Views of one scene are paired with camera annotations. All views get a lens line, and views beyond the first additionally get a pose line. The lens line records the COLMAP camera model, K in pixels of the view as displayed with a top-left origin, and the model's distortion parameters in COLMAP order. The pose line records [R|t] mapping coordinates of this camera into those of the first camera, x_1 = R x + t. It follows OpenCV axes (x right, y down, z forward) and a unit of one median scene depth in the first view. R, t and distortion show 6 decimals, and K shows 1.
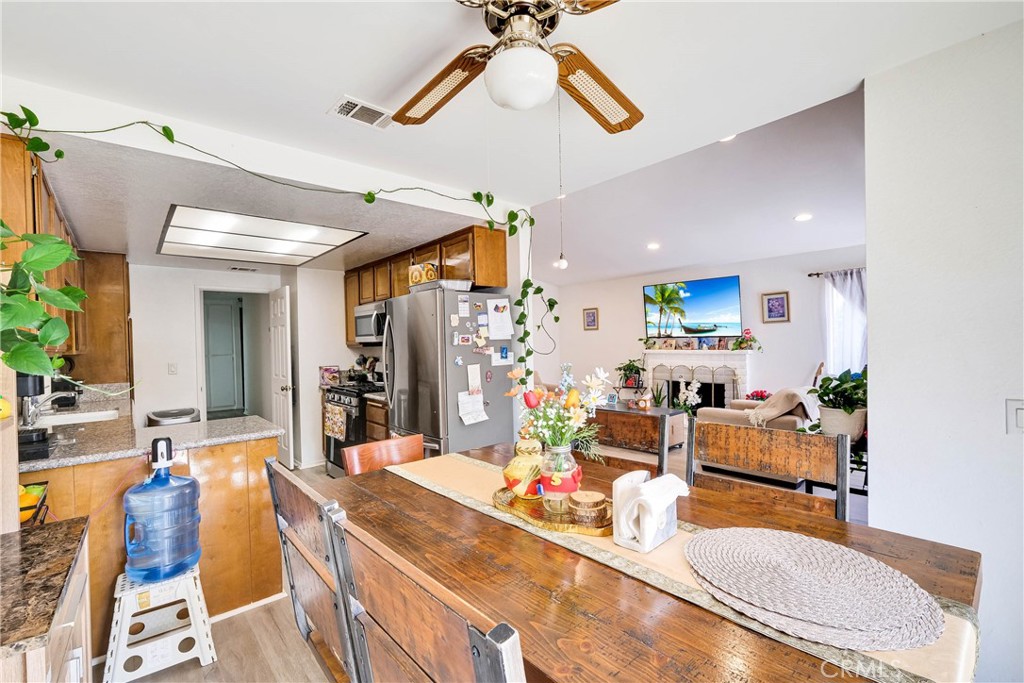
lens RADIAL K [[446.1, 0, 502.1], [0, 446.1, 345.0], [0, 0, 1]] dist [-0.003124, -0.001141]
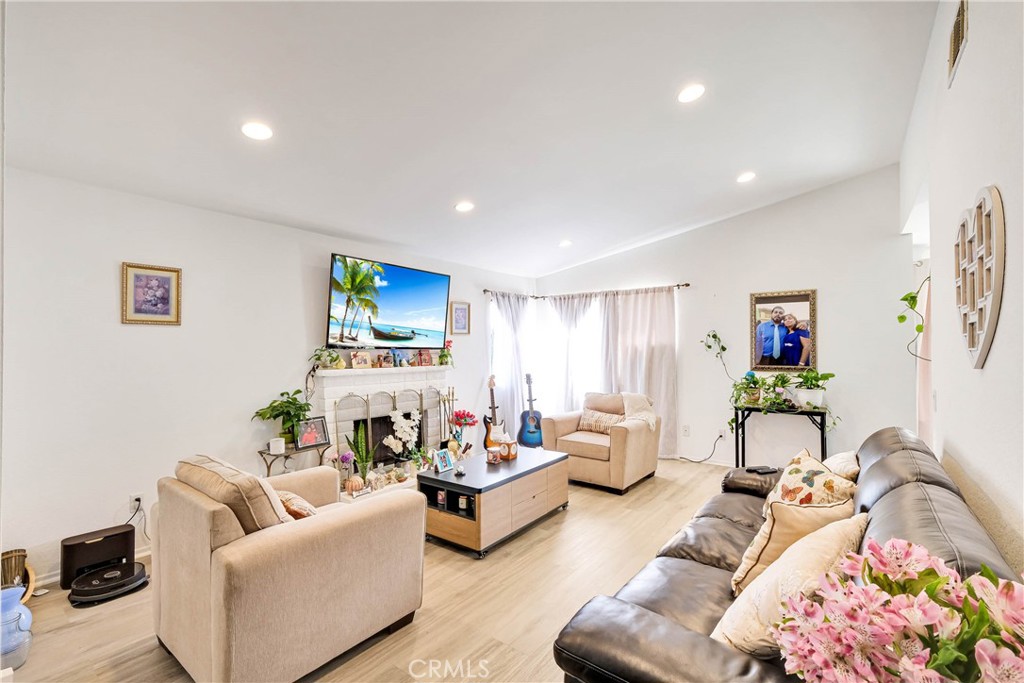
lens RADIAL K [[446.1, 0, 502.1], [0, 446.1, 345.0], [0, 0, 1]] dist [-0.003124, -0.001141]
pose [[-0.194266, 0.028130, 0.980546, -0.274532], [0.013518, 0.999571, -0.025997, -0.003160], [-0.980856, 0.008205, -0.194563, 0.976046]]
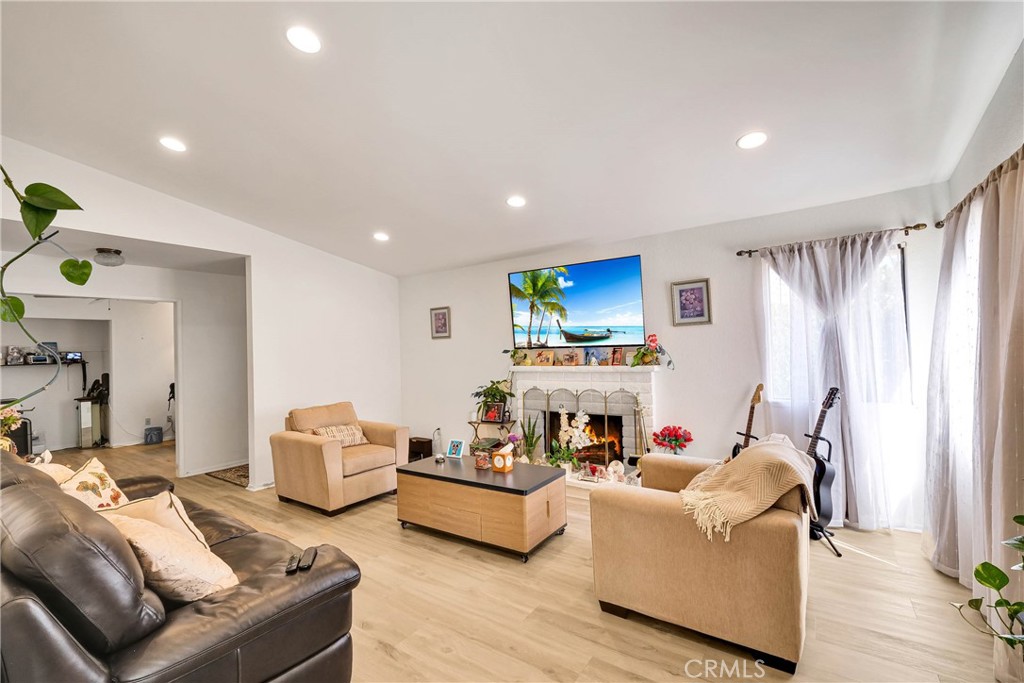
lens RADIAL K [[446.1, 0, 502.1], [0, 446.1, 345.0], [0, 0, 1]] dist [-0.003124, -0.001141]
pose [[0.970322, -0.003758, 0.241789, 0.152706], [0.010489, 0.999592, -0.026556, -0.004304], [-0.241591, 0.028304, 0.969965, 0.368997]]
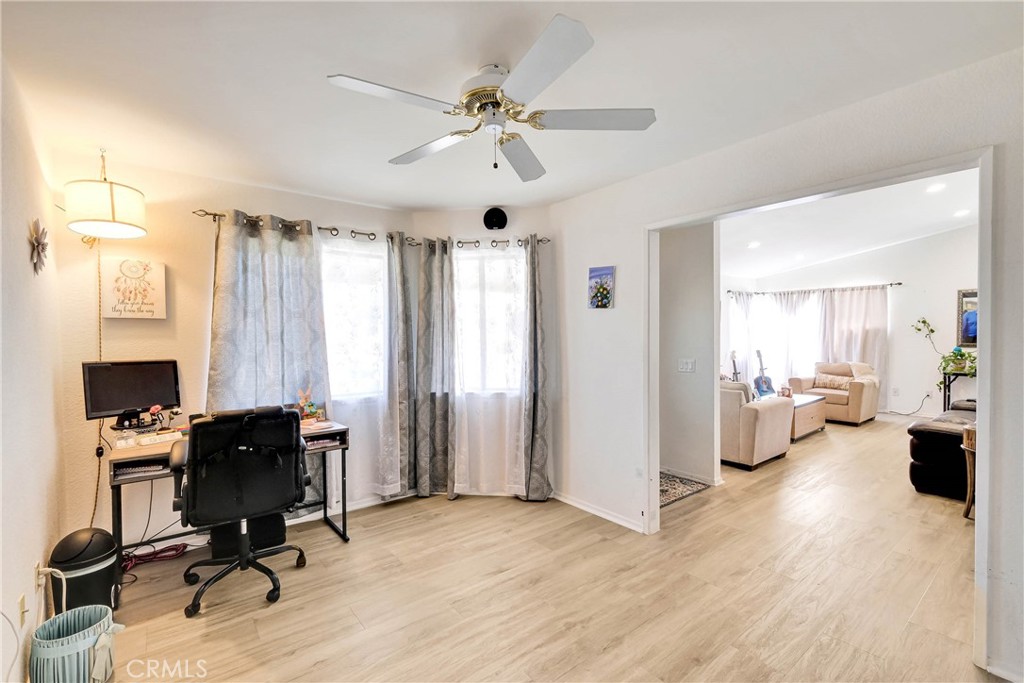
lens RADIAL K [[446.1, 0, 502.1], [0, 446.1, 345.0], [0, 0, 1]] dist [-0.003124, -0.001141]
pose [[0.048302, -0.006349, 0.998813, -0.682724], [0.013489, 0.999893, 0.005704, 0.001362], [-0.998742, 0.013197, 0.048382, 1.408750]]
